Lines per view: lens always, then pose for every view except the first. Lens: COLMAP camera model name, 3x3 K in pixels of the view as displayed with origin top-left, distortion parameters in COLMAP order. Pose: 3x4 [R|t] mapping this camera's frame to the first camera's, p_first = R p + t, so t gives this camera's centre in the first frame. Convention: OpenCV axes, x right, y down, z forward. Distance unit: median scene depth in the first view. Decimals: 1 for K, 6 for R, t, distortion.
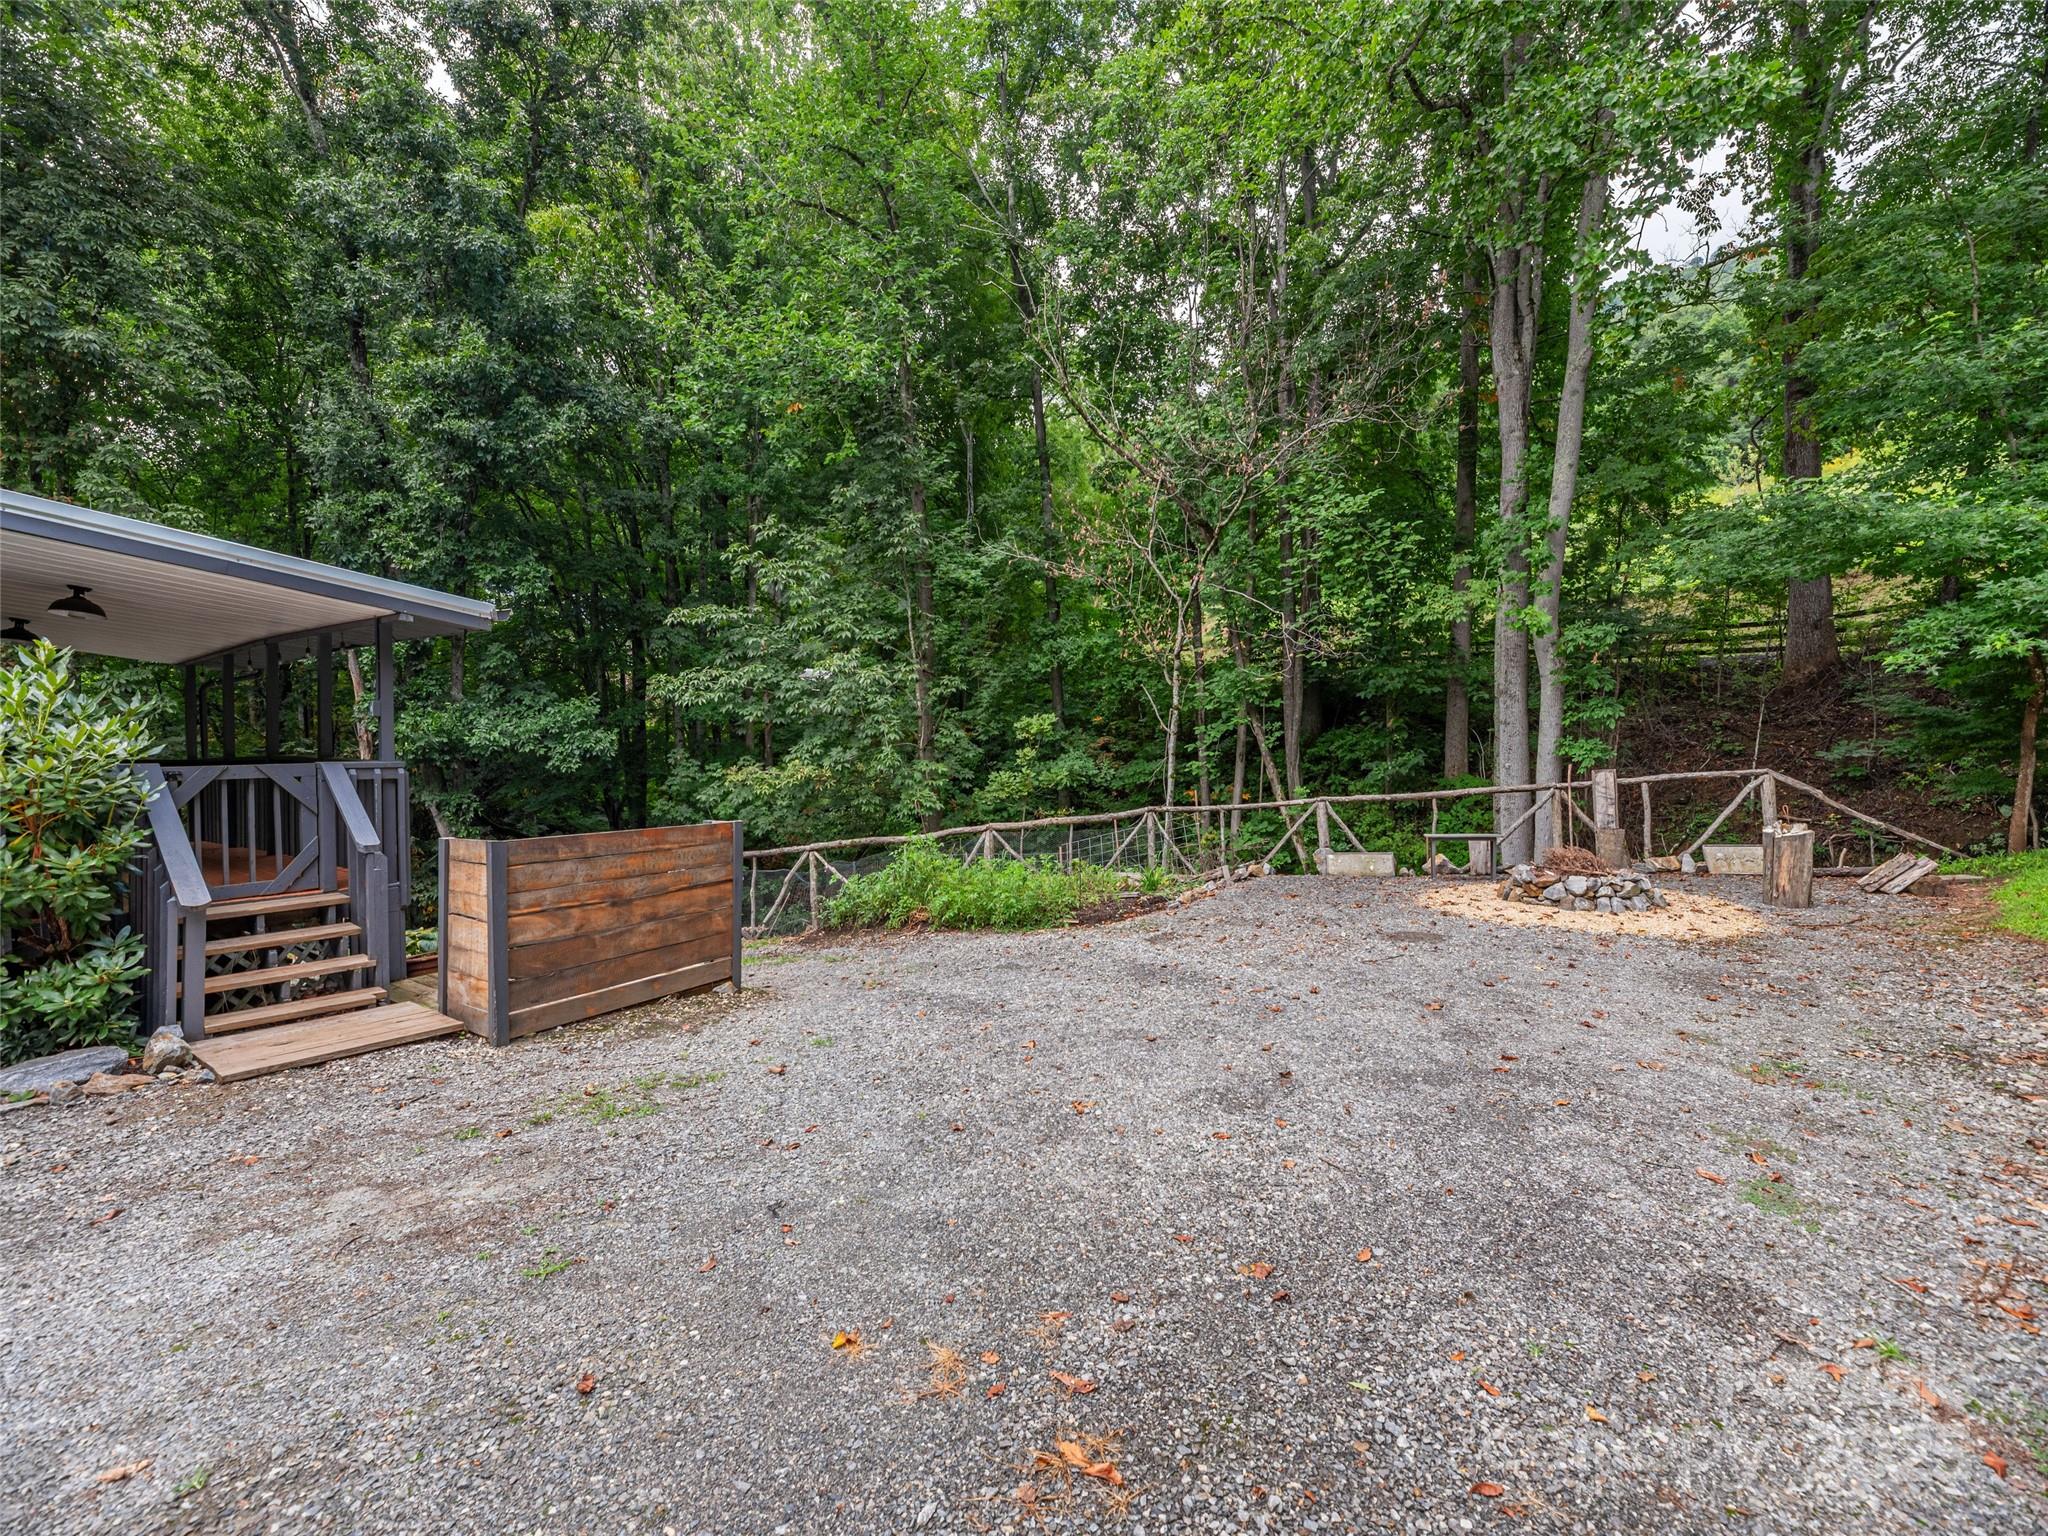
lens RADIAL K [[849.1, 0, 1044.0], [0, 849.1, 748.9], [0, 0, 1]] dist [-0.001963, -0.000078]
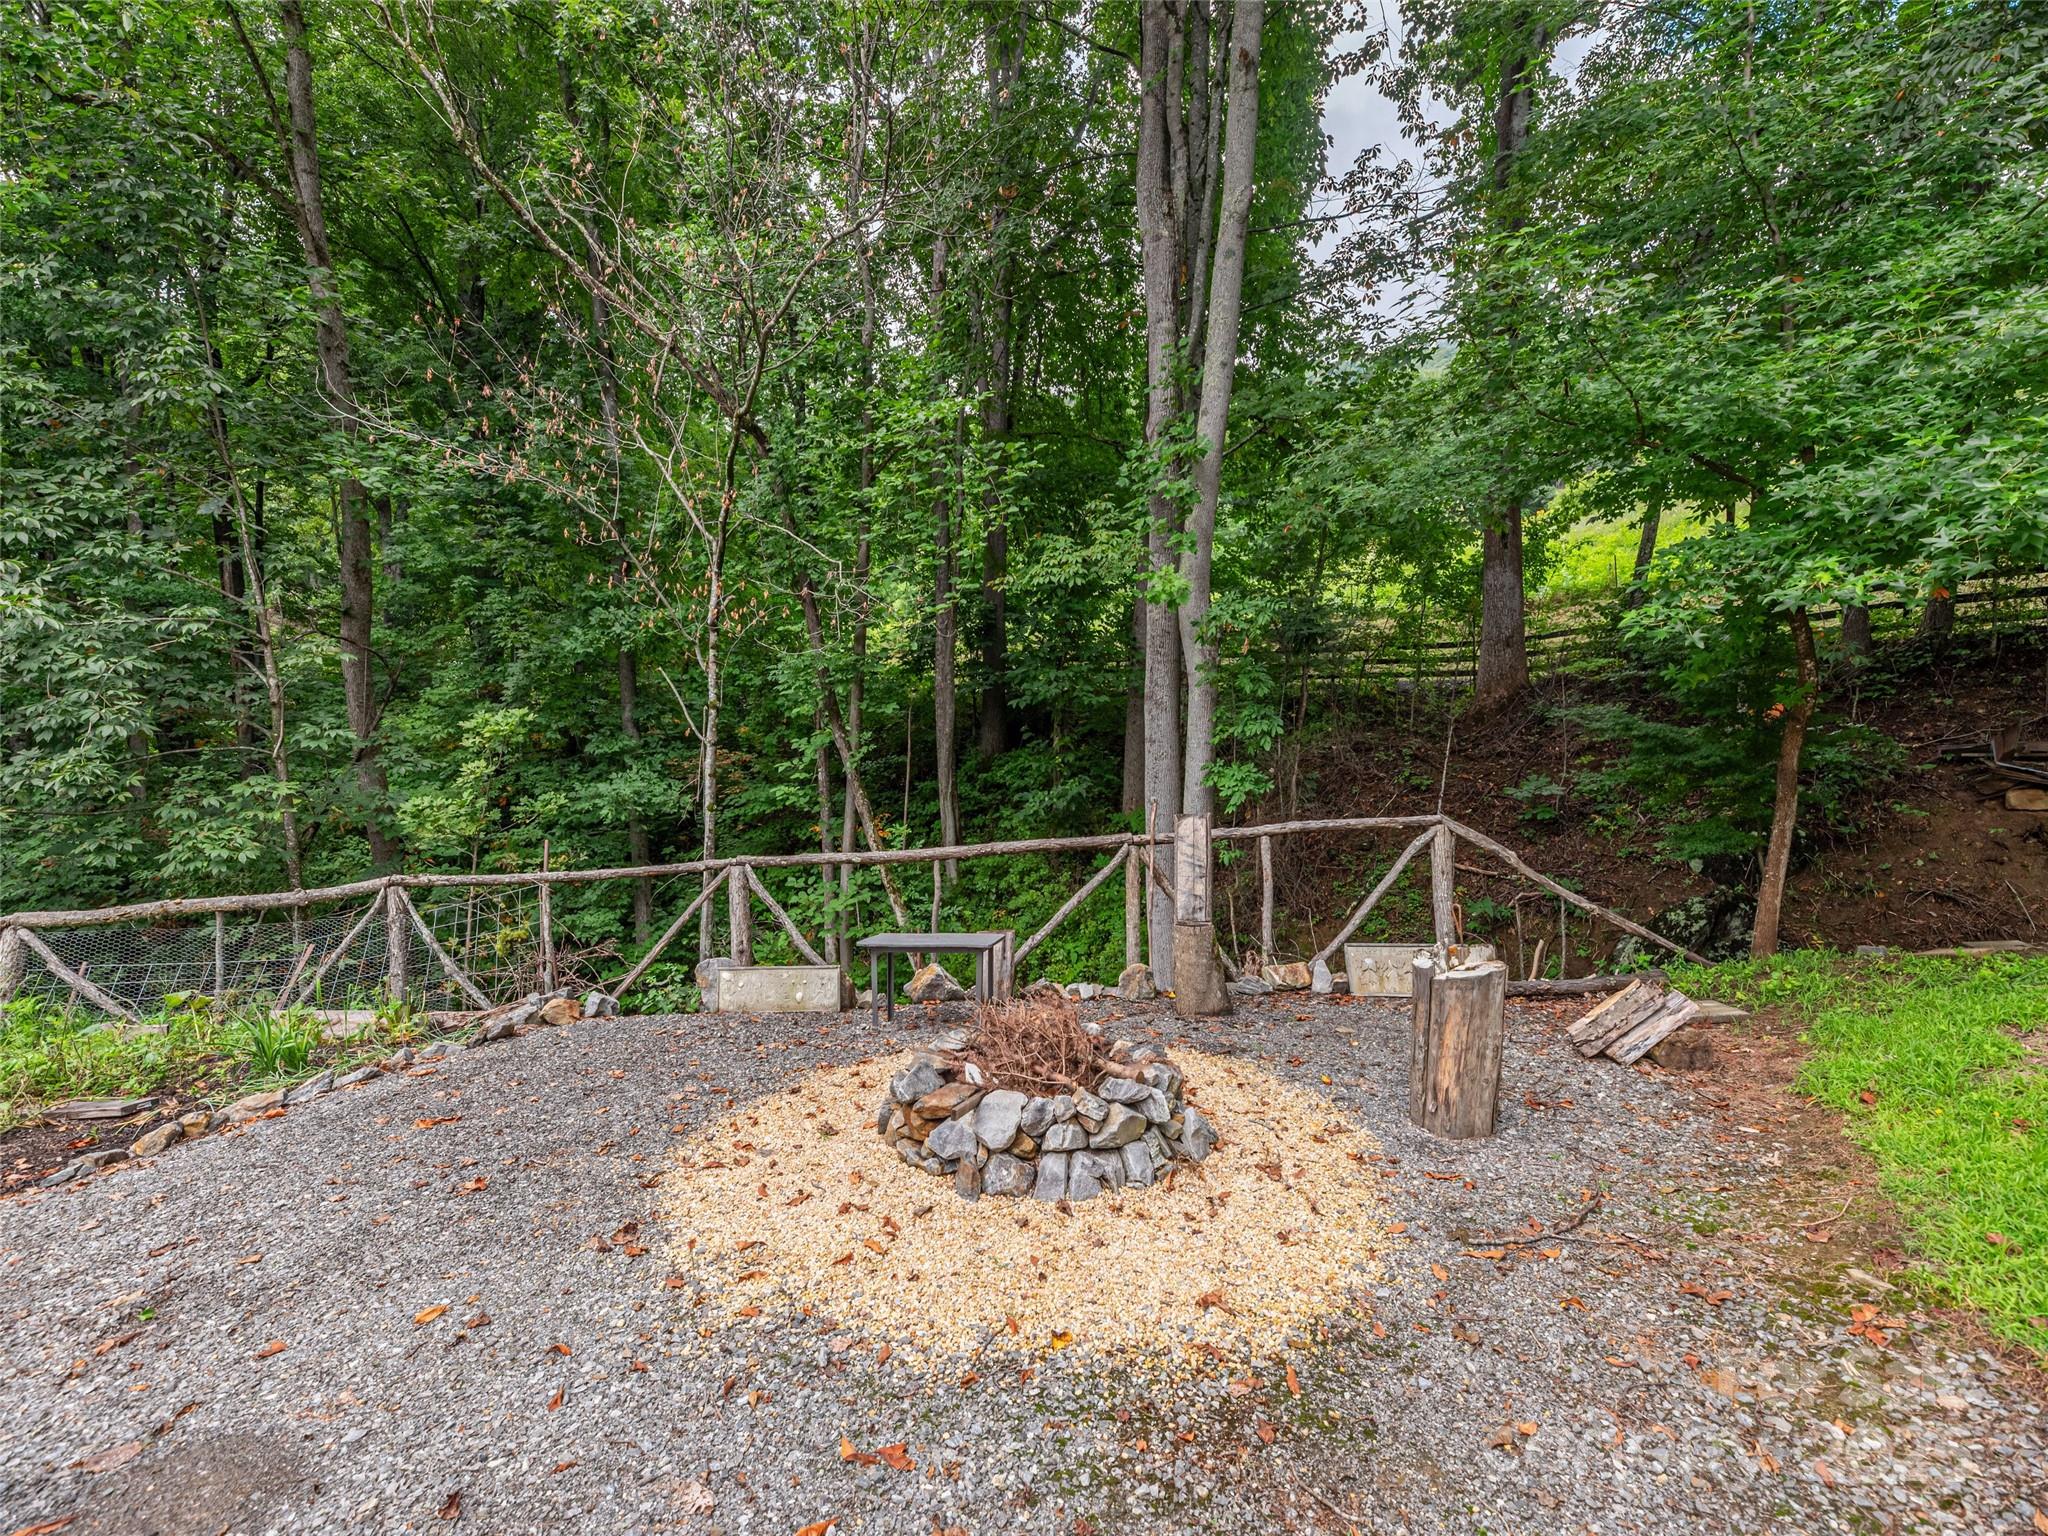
lens RADIAL K [[827.7, 0, 1096.0], [0, 827.7, 789.1], [0, 0, 1]] dist [-0.001919, -0.000166]
pose [[0.959566, 0.017255, 0.280954, 0.393625], [-0.022223, 0.999648, 0.014505, 0.002061], [-0.280605, -0.020162, 0.959612, 0.440002]]
